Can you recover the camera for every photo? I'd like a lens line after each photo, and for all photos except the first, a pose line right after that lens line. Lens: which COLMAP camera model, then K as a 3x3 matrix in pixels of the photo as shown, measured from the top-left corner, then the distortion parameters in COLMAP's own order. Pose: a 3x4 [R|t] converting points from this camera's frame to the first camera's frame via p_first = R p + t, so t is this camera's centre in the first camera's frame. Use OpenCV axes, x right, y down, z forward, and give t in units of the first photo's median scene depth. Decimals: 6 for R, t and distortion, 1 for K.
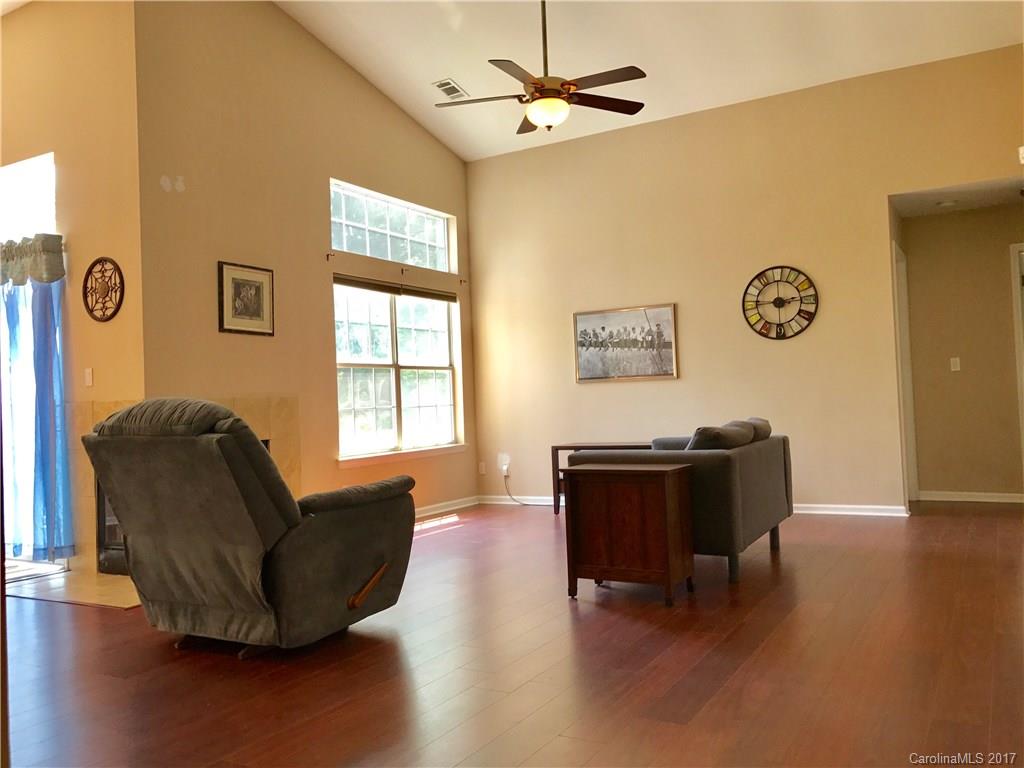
lens RADIAL K [[849.9, 0, 510.2], [0, 849.9, 384.1], [0, 0, 1]] dist [0.017690, 0.003316]
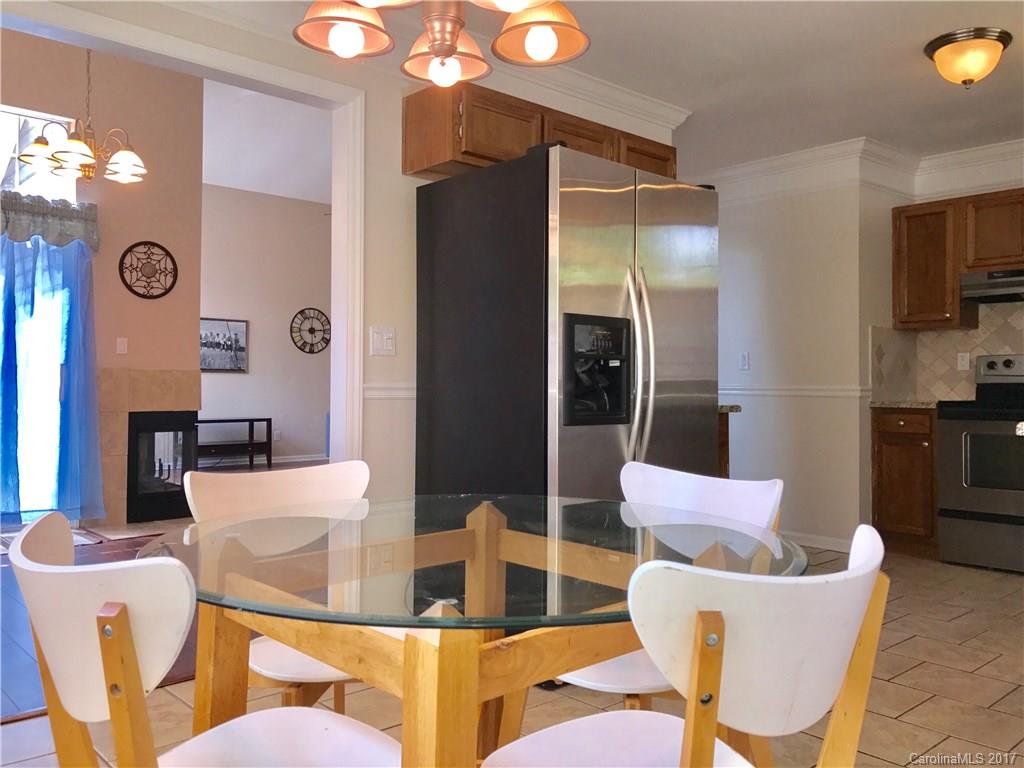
lens RADIAL K [[849.9, 0, 510.4], [0, 849.9, 383.2], [0, 0, 1]] dist [0.017690, 0.003316]
pose [[0.281184, 0.046285, 0.958537, -1.112051], [-0.040969, 0.998505, -0.036197, 0.046398], [-0.958779, -0.029093, 0.282660, 0.175210]]
